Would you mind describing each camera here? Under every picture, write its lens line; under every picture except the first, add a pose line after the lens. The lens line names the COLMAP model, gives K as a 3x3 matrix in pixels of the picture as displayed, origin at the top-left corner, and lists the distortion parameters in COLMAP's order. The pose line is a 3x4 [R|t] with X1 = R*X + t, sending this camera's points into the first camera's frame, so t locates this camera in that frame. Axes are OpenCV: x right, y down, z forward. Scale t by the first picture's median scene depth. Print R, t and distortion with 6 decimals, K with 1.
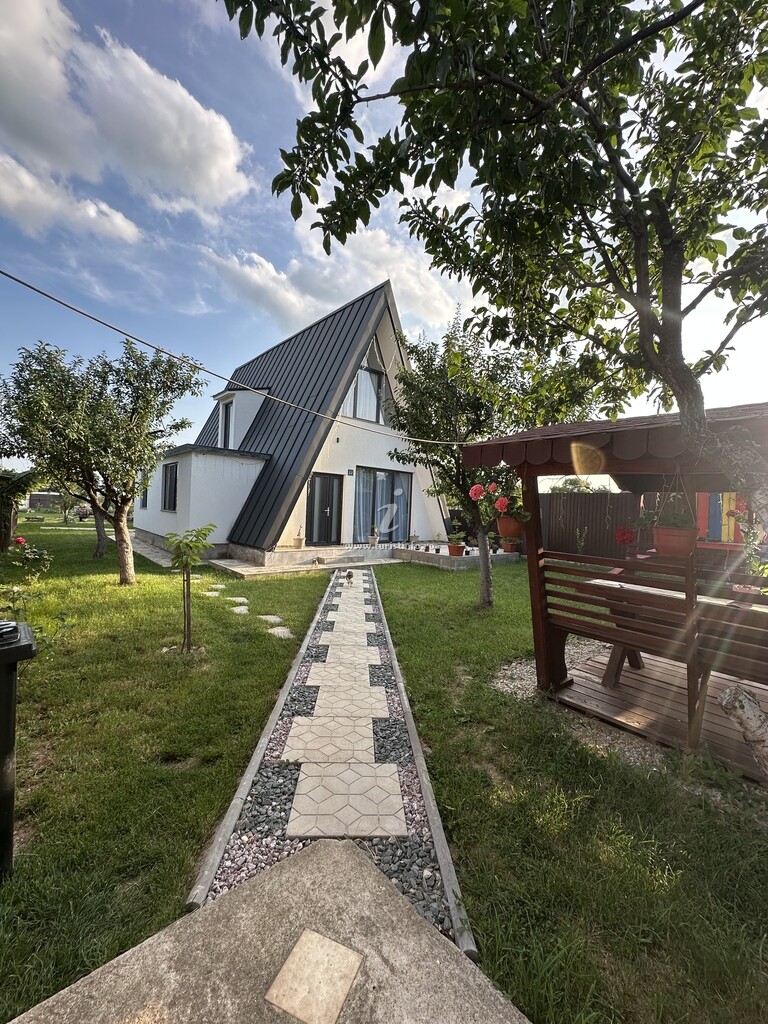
lens RADIAL K [[409.3, 0, 385.4], [0, 409.3, 512.4], [0, 0, 1]] dist [0.000497, 0.000086]
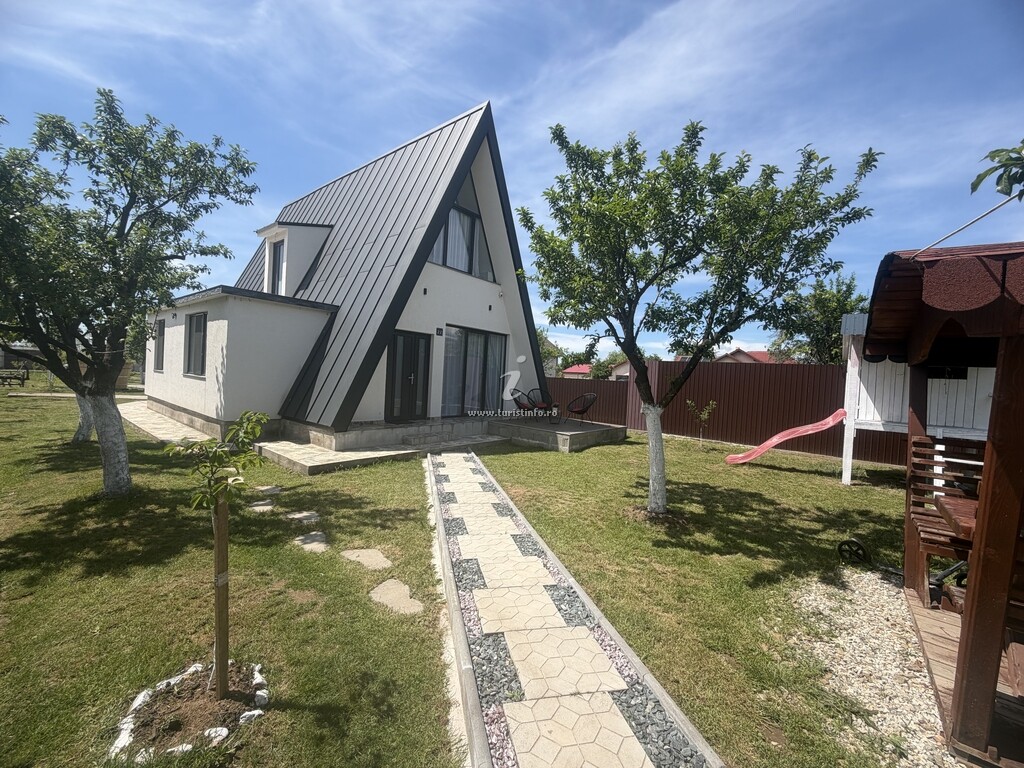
lens RADIAL K [[408.3, 0, 514.7], [0, 408.3, 379.6], [0, 0, 1]] dist [0.001660, 0.000077]
pose [[0.984614, 0.010400, 0.174433, -0.080166], [-0.012318, 0.999875, 0.009918, -0.010753], [-0.174309, -0.011914, 0.984619, 0.161571]]
